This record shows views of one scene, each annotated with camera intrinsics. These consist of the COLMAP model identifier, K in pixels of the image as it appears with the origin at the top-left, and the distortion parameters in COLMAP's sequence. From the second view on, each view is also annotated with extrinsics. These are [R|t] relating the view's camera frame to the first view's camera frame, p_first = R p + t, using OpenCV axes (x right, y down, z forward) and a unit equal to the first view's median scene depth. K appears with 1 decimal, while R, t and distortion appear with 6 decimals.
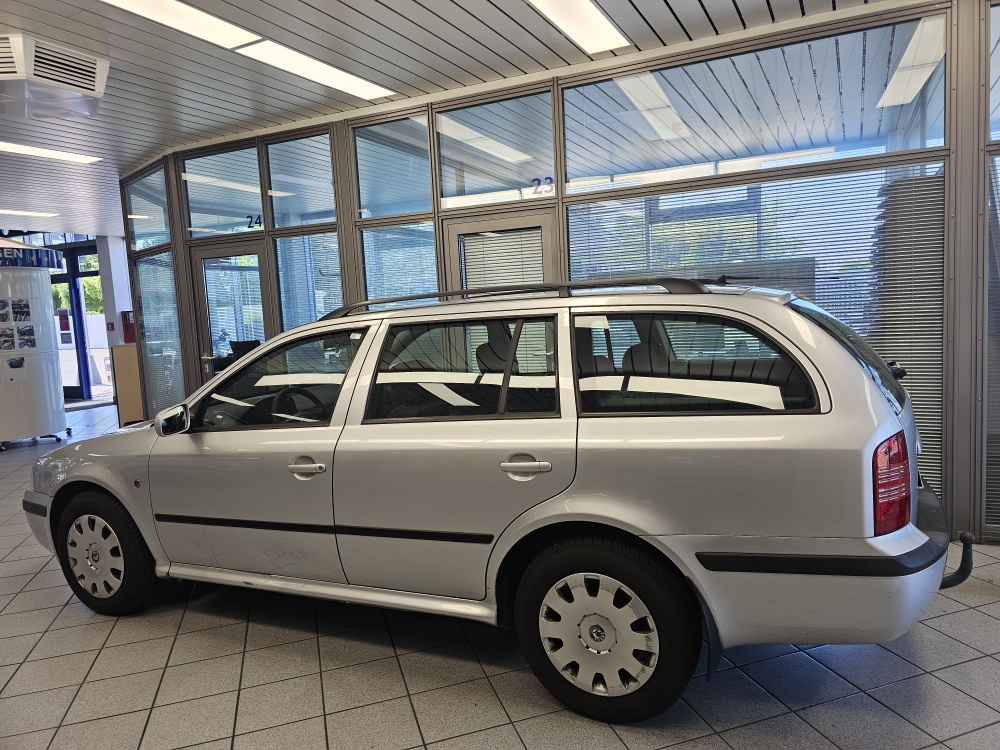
lens RADIAL K [[680.3, 0, 503.5], [0, 680.3, 363.5], [0, 0, 1]] dist [0.081883, -0.074851]
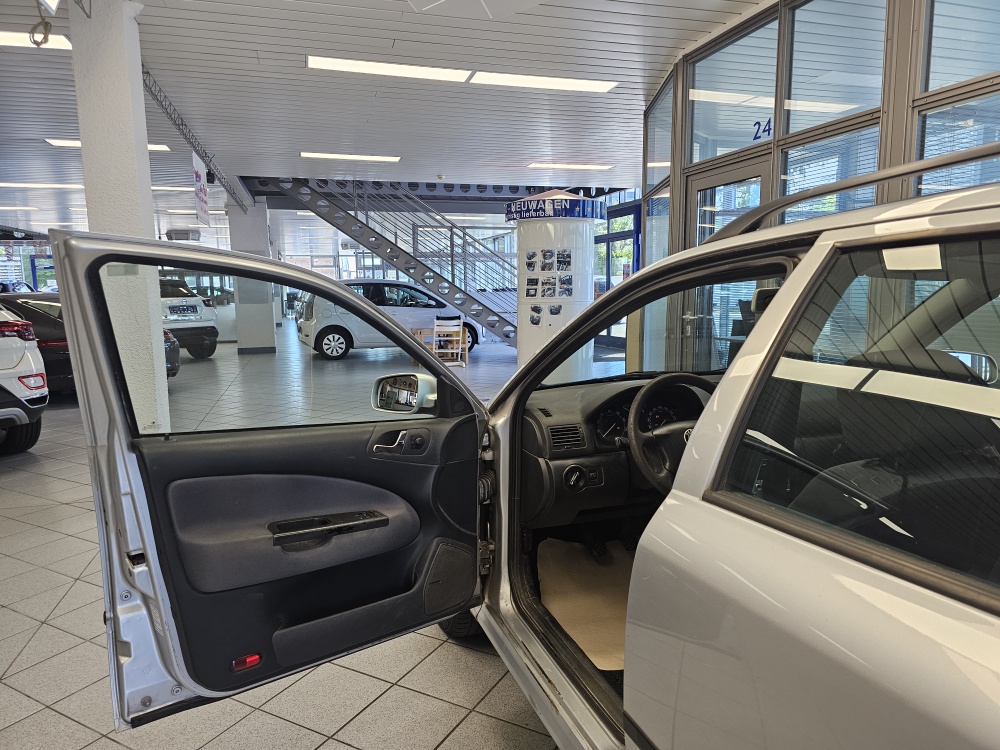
lens RADIAL K [[680.3, 0, 503.5], [0, 680.3, 363.5], [0, 0, 1]] dist [0.081883, -0.074851]
pose [[0.685572, 0.127058, -0.716832, -0.003794], [-0.092474, 0.991875, 0.087367, -0.004708], [0.722108, 0.006392, 0.691751, 0.303205]]
